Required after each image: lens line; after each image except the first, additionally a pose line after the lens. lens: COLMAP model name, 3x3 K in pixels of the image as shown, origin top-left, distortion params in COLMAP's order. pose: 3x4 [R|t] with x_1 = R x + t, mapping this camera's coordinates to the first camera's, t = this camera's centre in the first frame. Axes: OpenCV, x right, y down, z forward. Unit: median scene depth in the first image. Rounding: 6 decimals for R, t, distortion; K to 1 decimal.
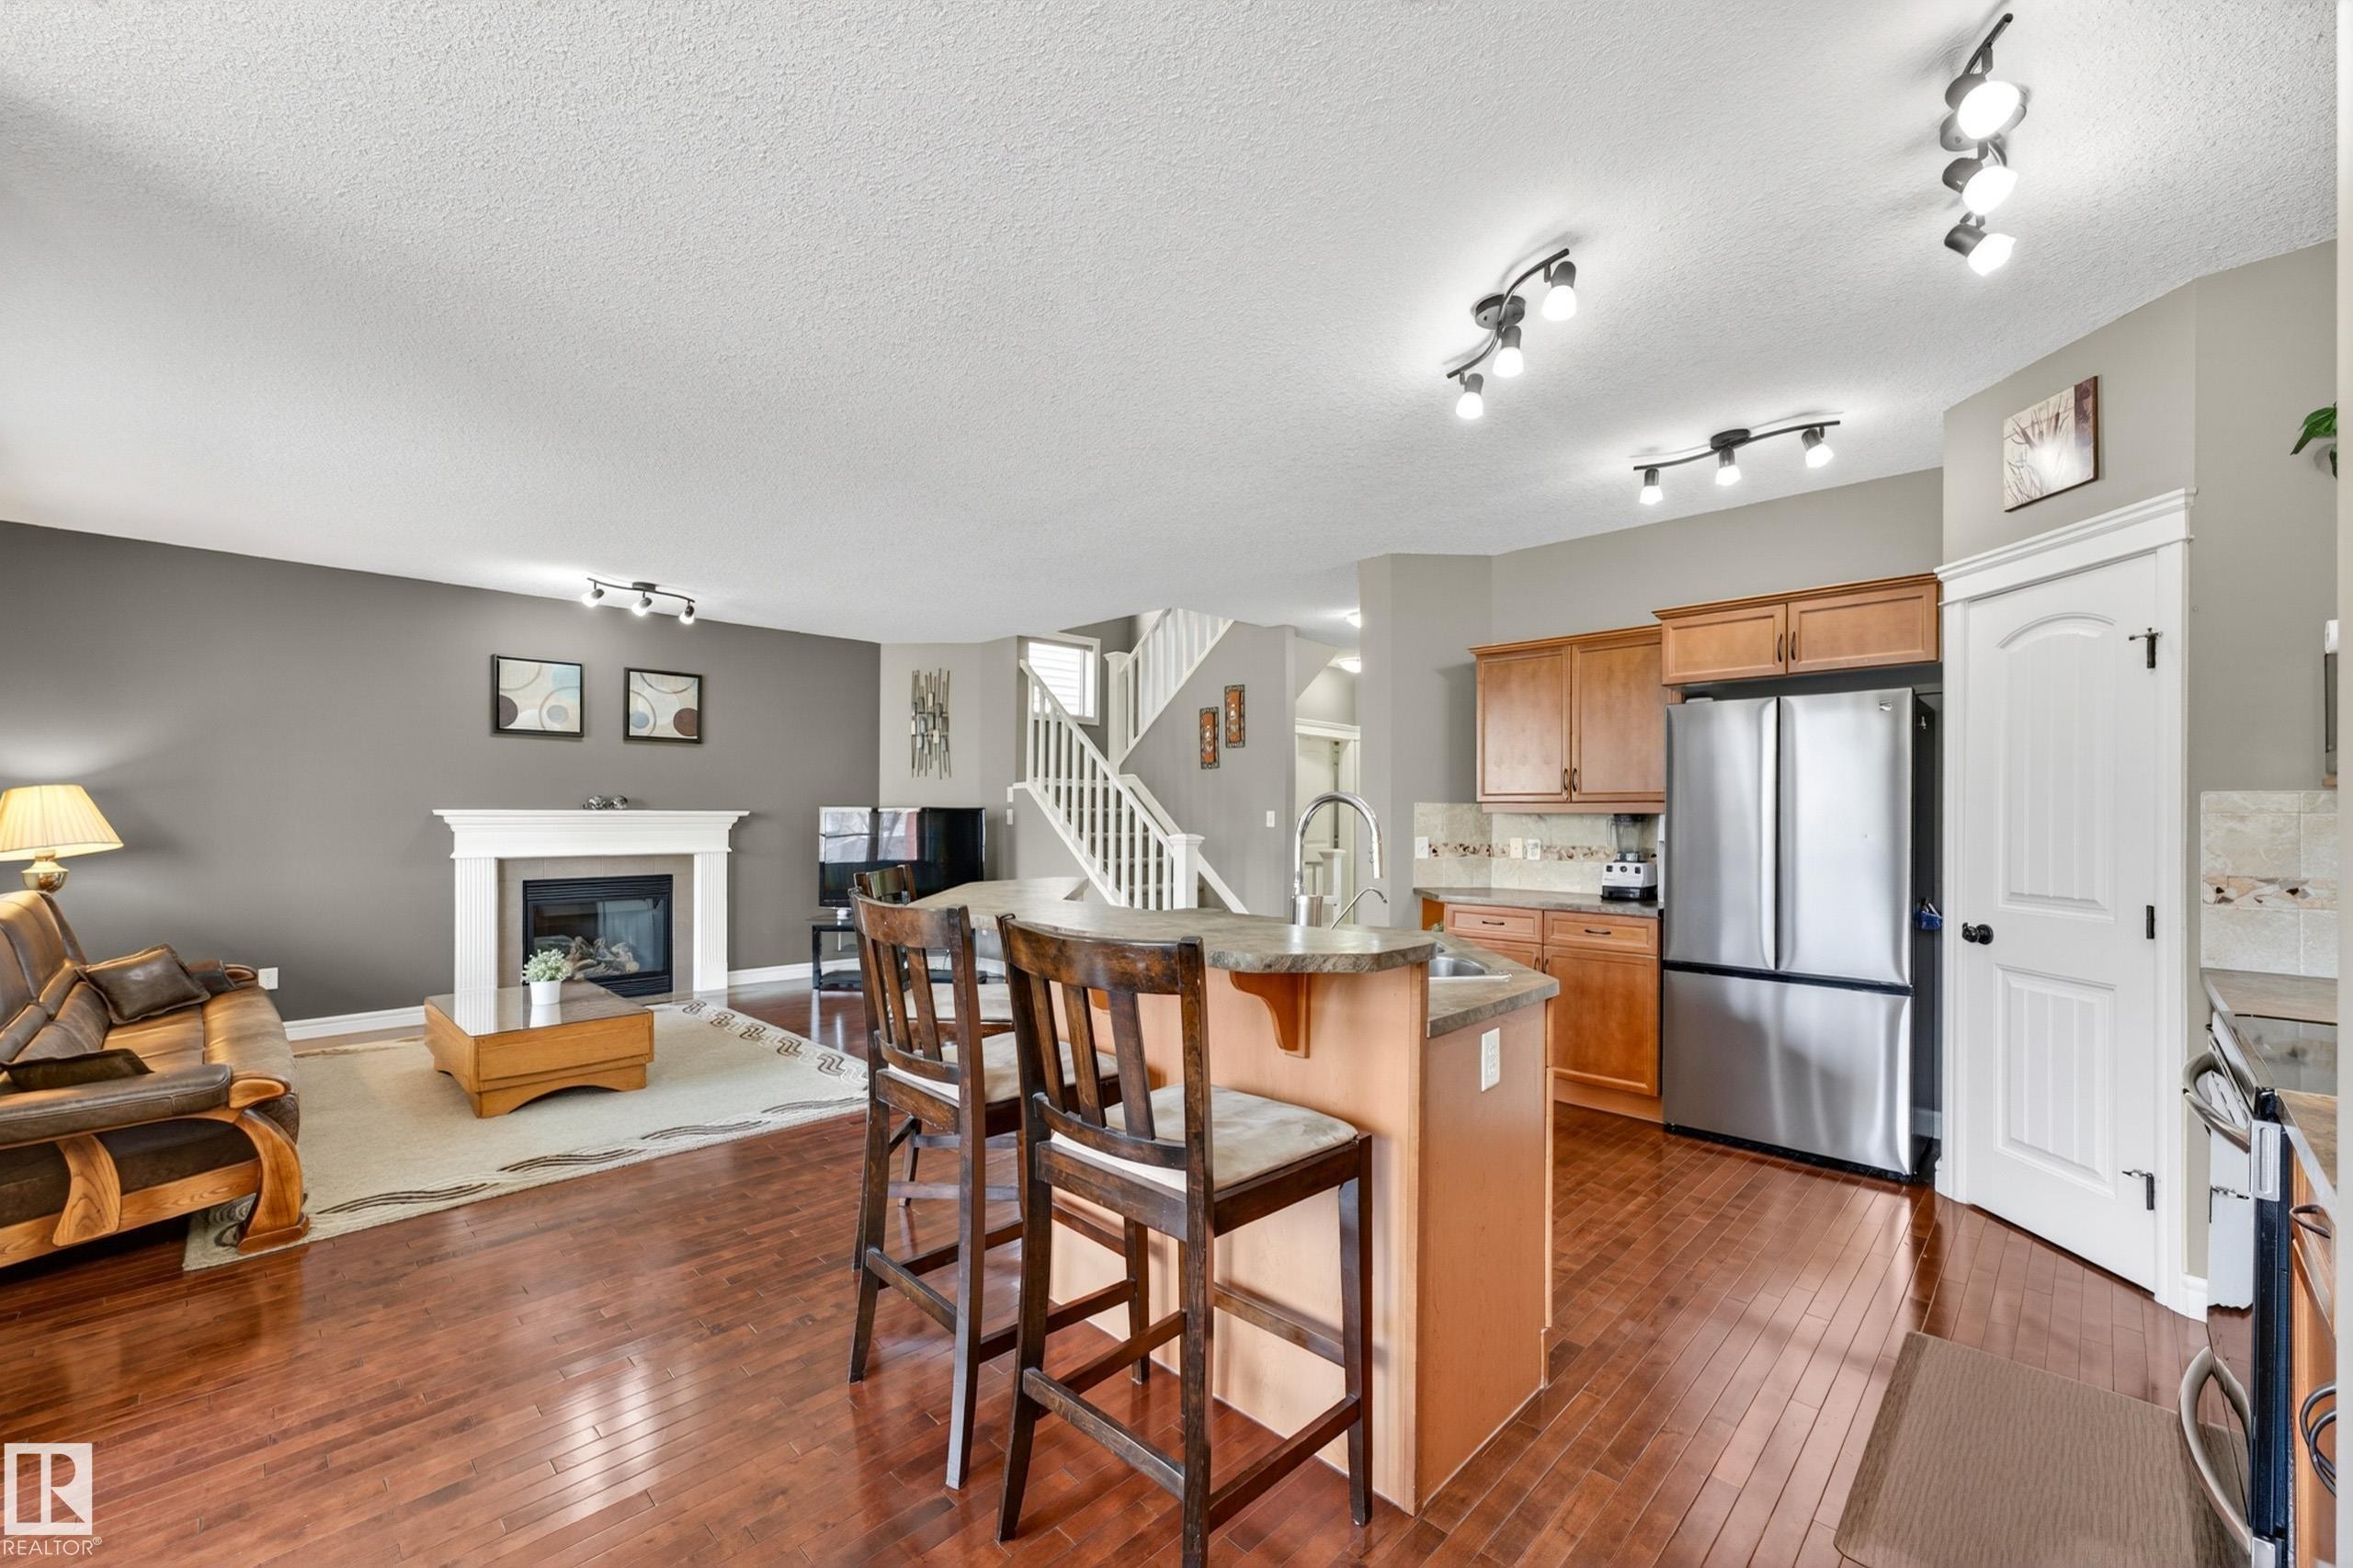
lens RADIAL K [[948.3, 0, 1167.5], [0, 948.3, 805.4], [0, 0, 1]] dist [-0.011153, 0.006029]
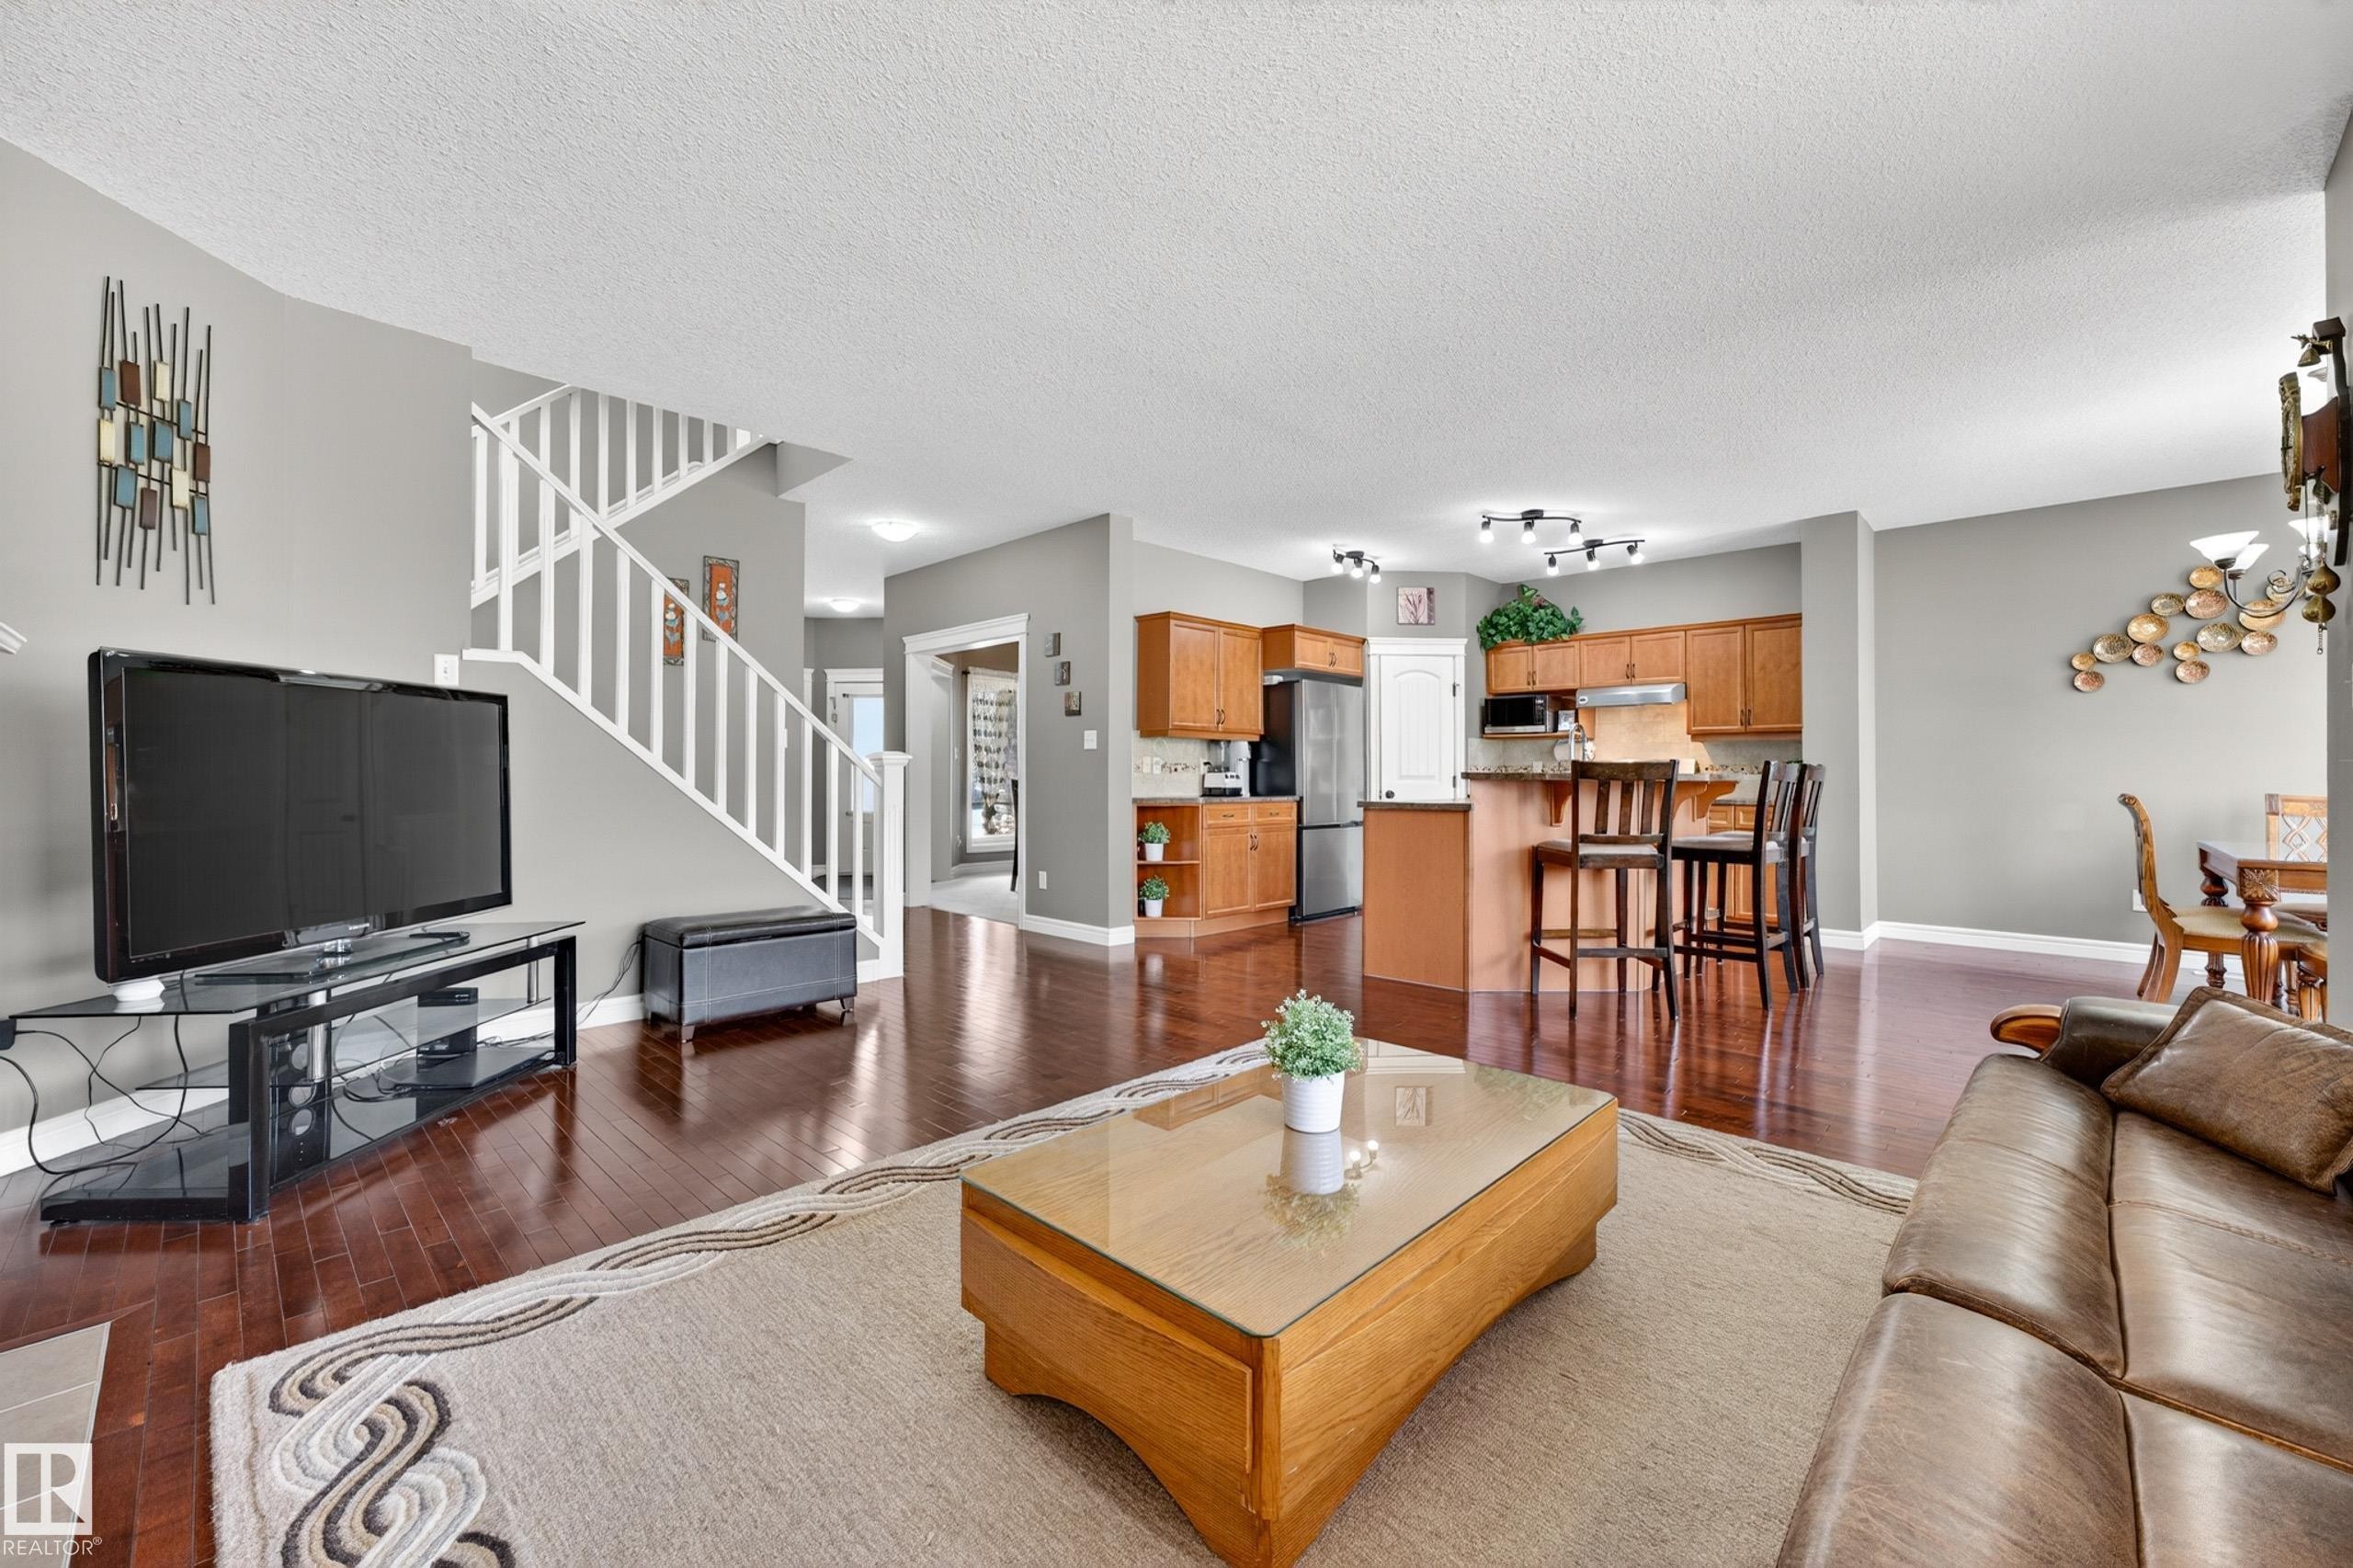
lens RADIAL K [[948.3, 0, 1171.3], [0, 948.3, 762.8], [0, 0, 1]] dist [-0.011153, 0.006029]
pose [[-0.014939, 0.008477, 0.999852, -1.030296], [-0.013301, 0.999874, -0.008676, 0.054894], [-0.999800, -0.013429, -0.014825, 1.026564]]
